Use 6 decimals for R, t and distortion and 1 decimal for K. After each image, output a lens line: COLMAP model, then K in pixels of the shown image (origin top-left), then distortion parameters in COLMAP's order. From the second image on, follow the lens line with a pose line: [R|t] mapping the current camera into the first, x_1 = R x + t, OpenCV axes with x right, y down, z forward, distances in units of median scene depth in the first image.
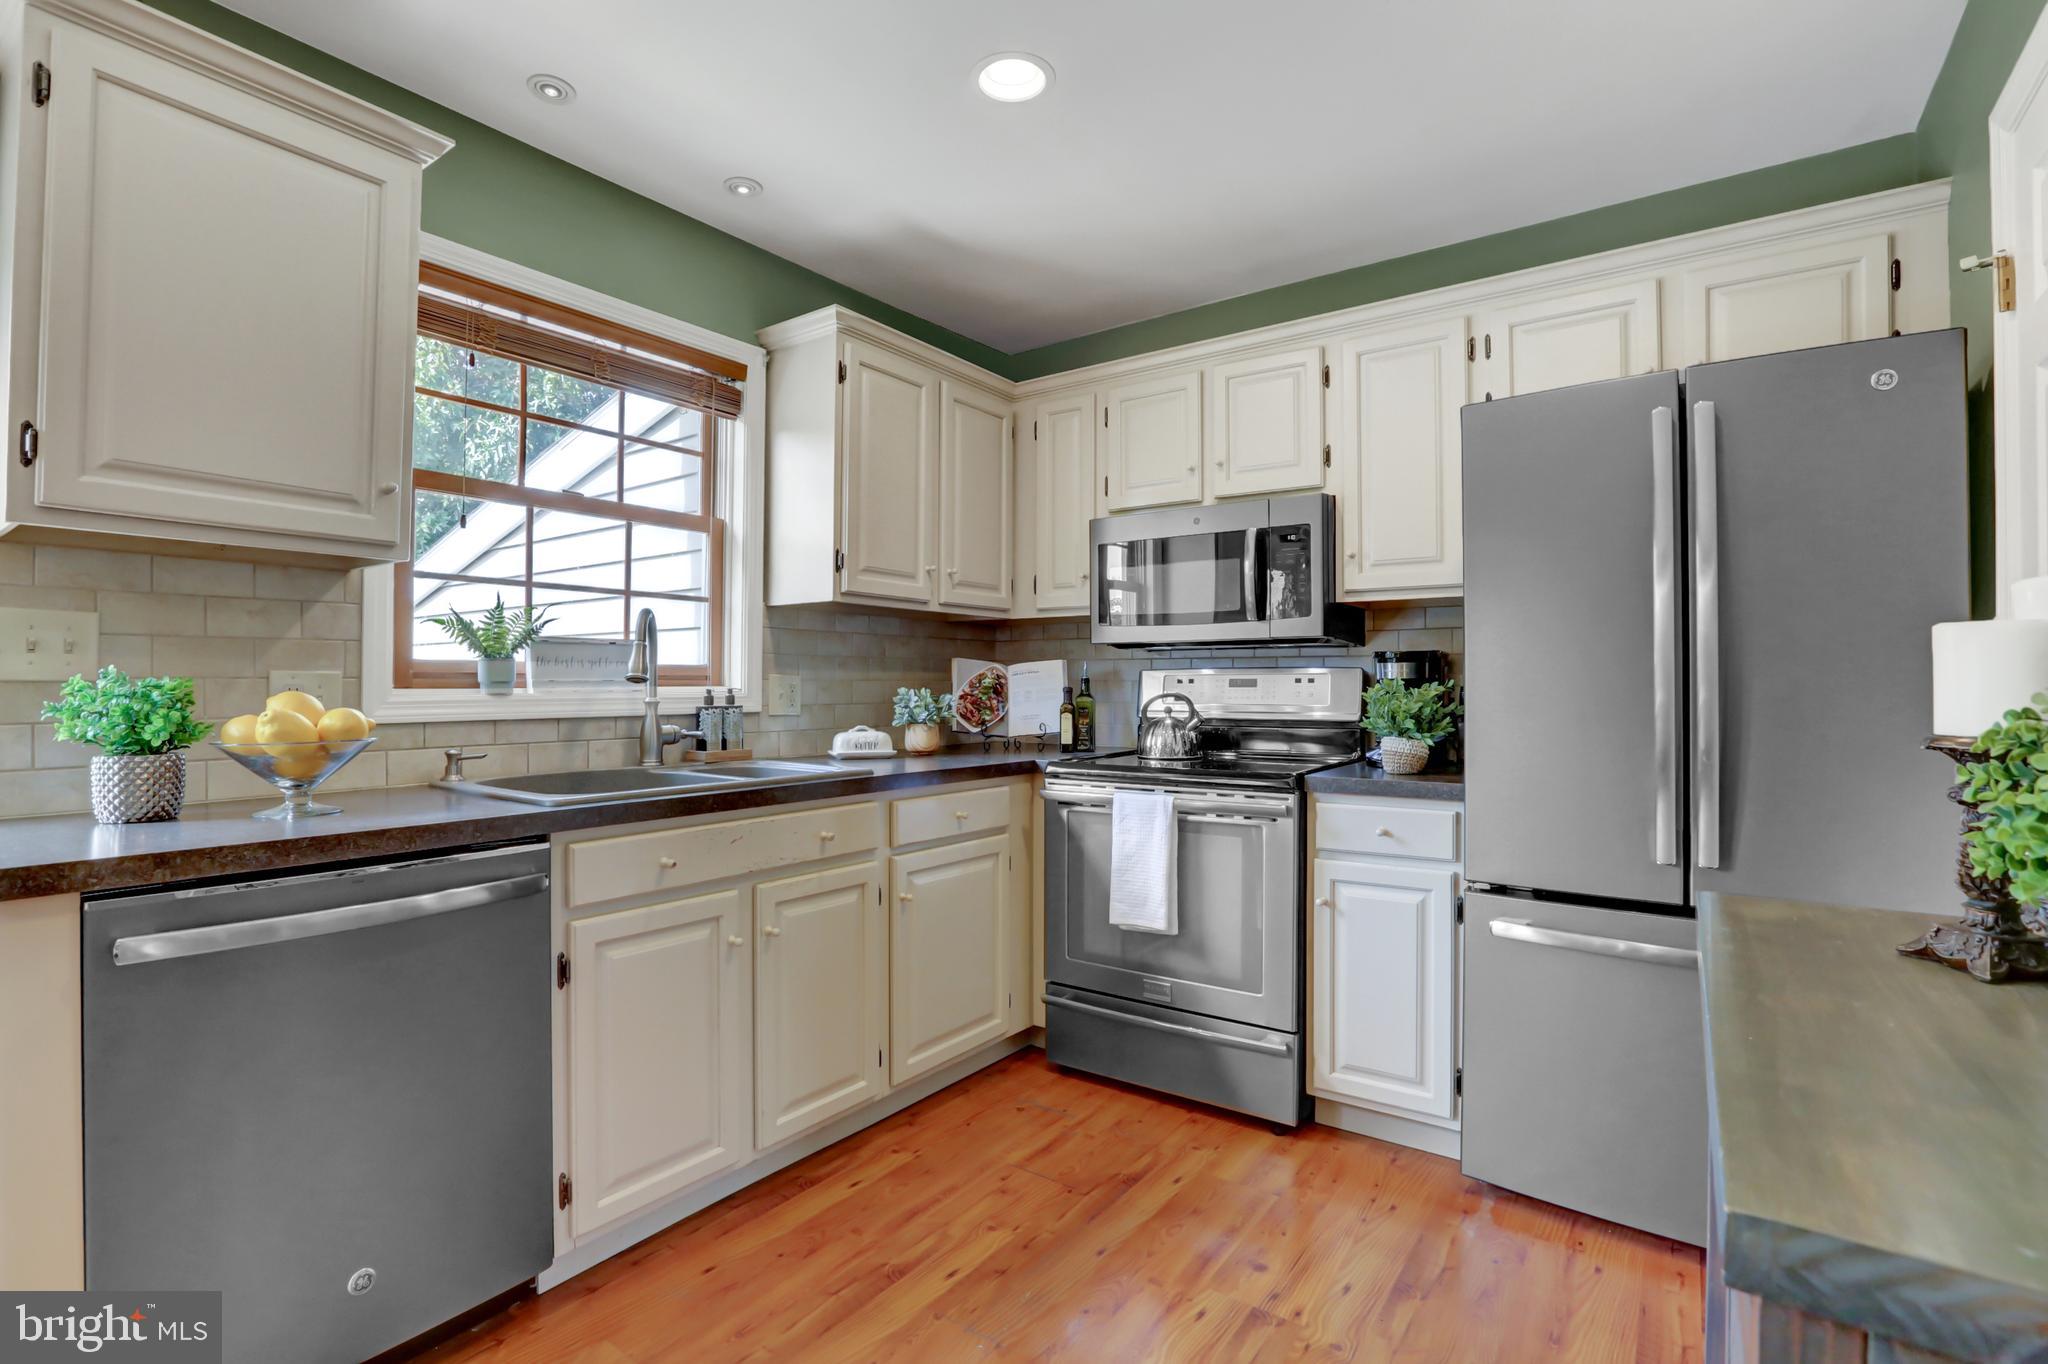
lens RADIAL K [[939.4, 0, 1014.6], [0, 939.4, 677.2], [0, 0, 1]] dist [-0.051368, 0.018119]
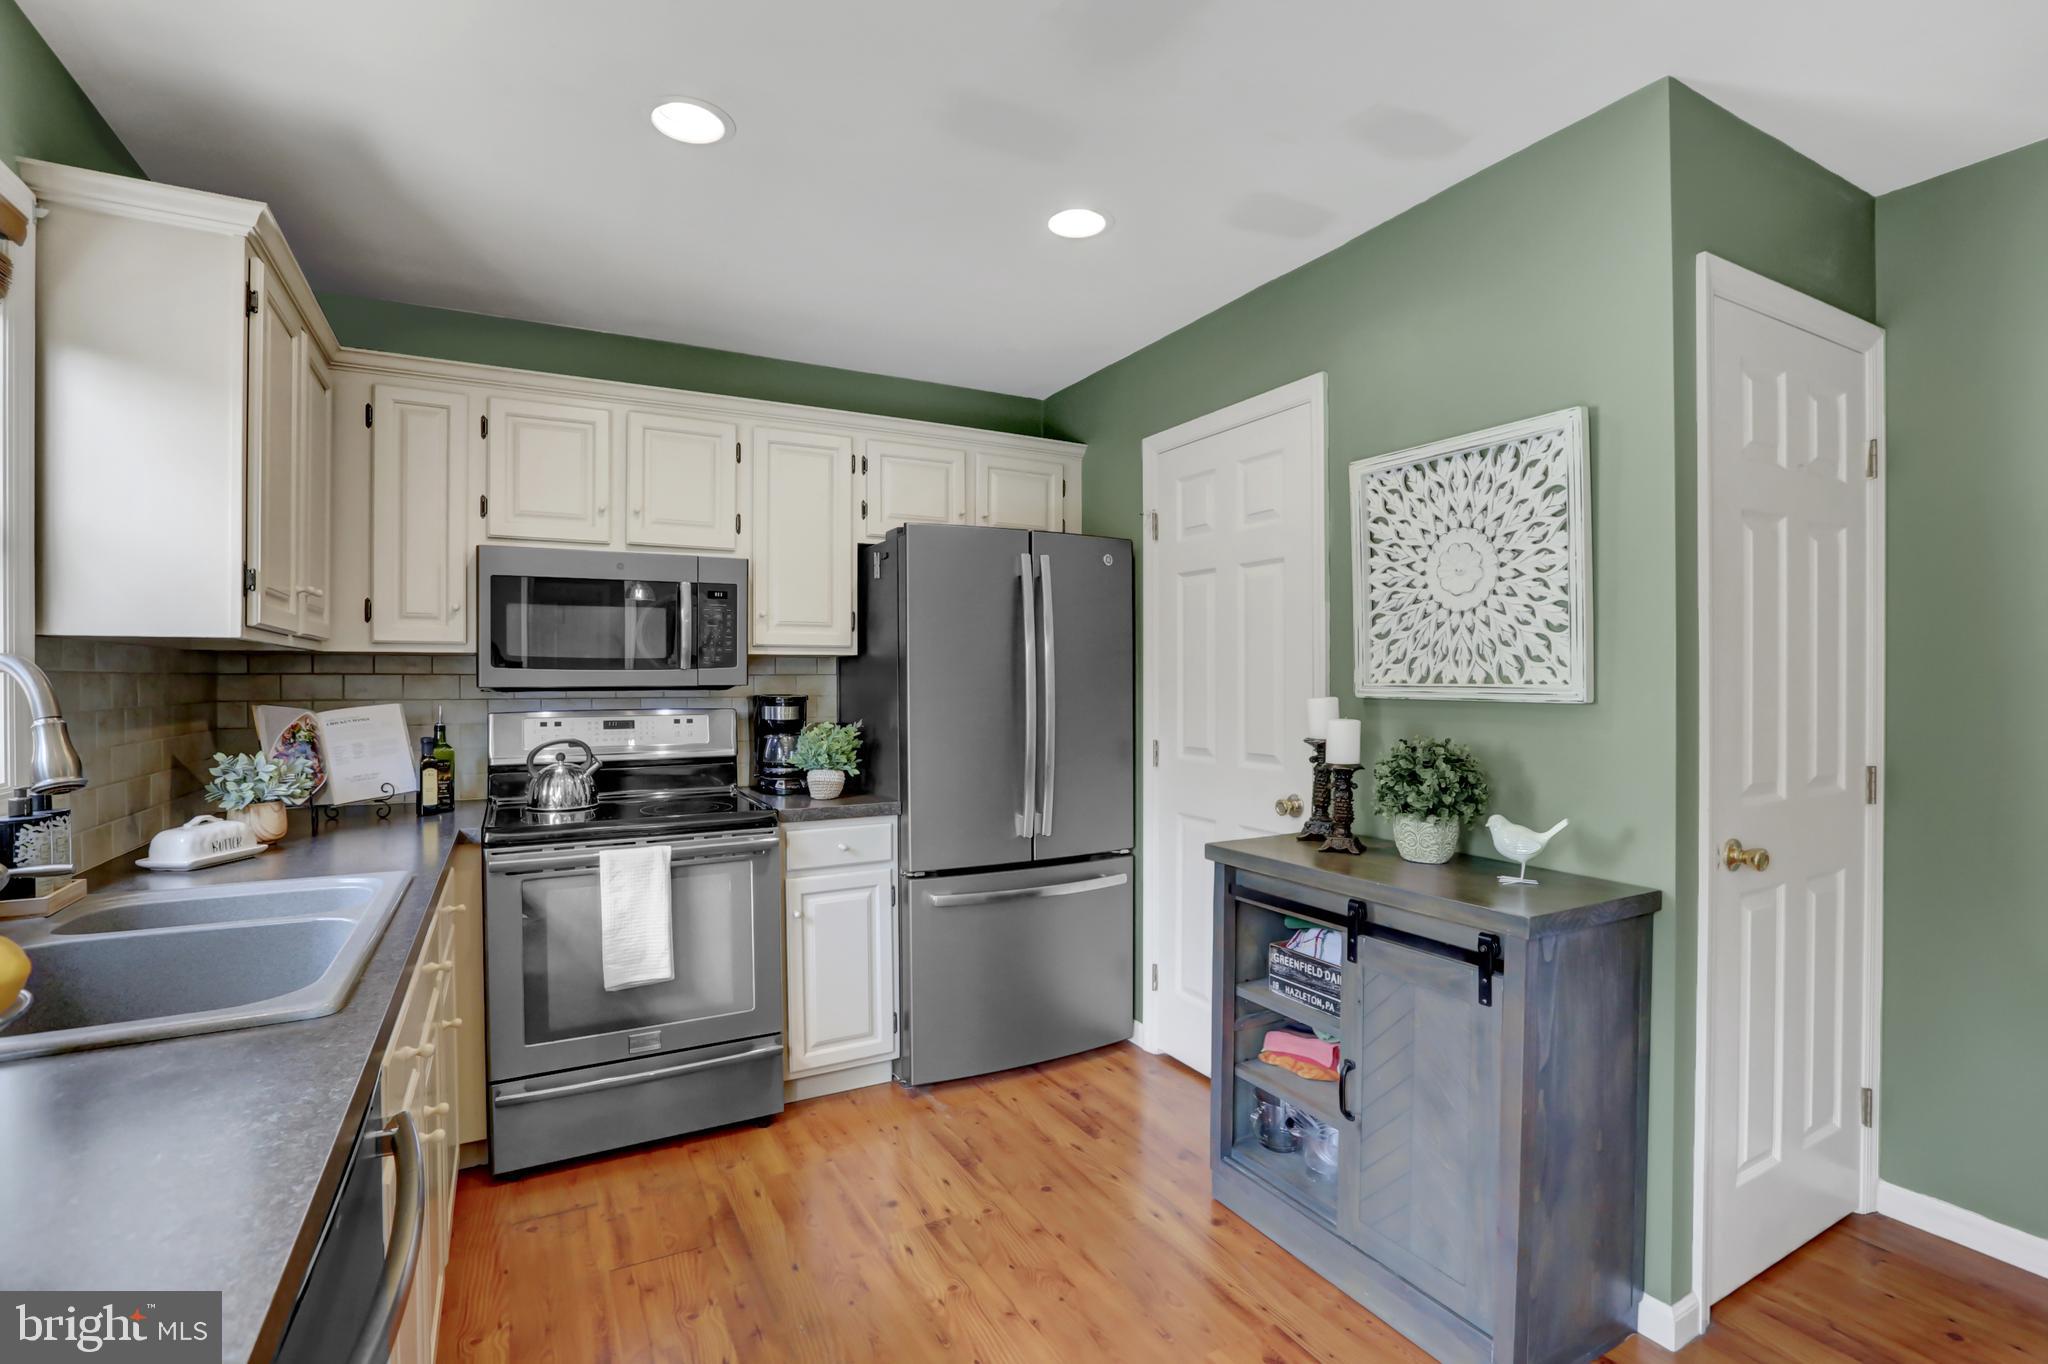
lens RADIAL K [[939.4, 0, 1010.8], [0, 939.4, 682.3], [0, 0, 1]] dist [-0.051368, 0.018119]
pose [[0.435995, -0.006815, 0.899923, -0.570326], [-0.005543, 0.999932, 0.010258, -0.062156], [-0.899932, -0.009461, 0.435928, 0.220587]]
